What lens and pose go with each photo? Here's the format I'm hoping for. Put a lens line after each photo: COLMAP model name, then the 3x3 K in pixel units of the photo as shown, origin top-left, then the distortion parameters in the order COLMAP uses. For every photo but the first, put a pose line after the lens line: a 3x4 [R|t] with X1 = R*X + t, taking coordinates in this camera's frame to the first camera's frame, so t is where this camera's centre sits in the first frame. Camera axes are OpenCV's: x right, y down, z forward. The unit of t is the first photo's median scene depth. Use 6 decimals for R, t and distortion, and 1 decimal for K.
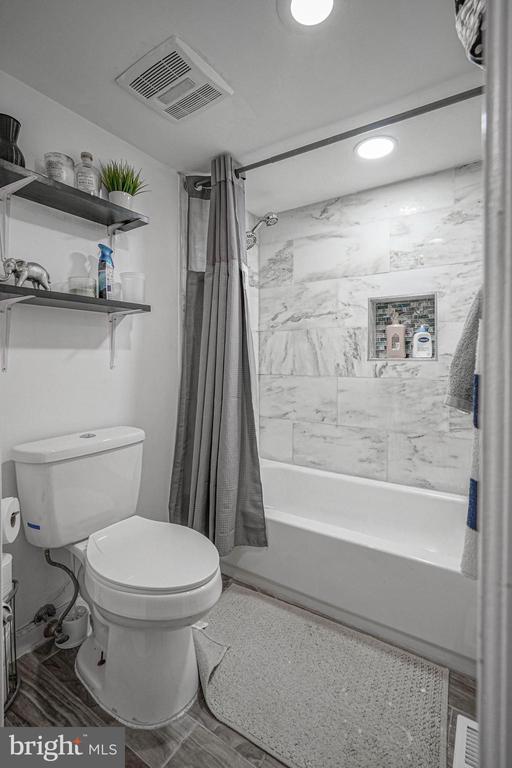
lens RADIAL K [[364.3, 0, 248.2], [0, 364.3, 367.6], [0, 0, 1]] dist [-0.000786, 0.000765]
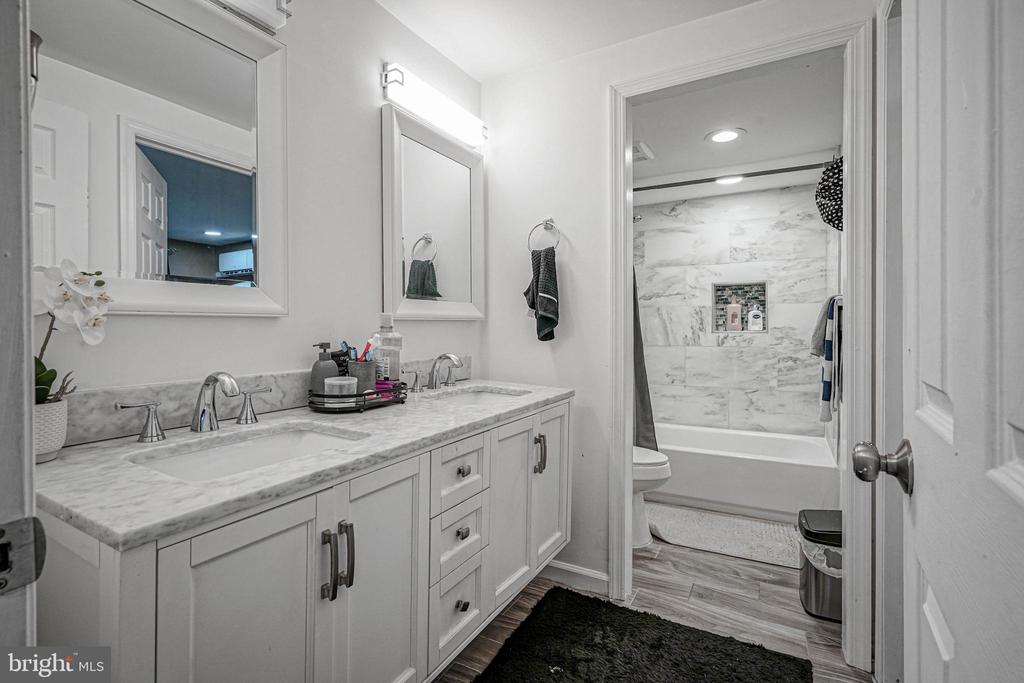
lens RADIAL K [[485.8, 0, 511.2], [0, 485.8, 336.8], [0, 0, 1]] dist [-0.000786, 0.000765]
pose [[0.995689, -0.005748, 0.092576, -0.516319], [0.006503, 0.999948, -0.007860, 0.003067], [-0.092526, 0.008428, 0.995675, -0.600228]]
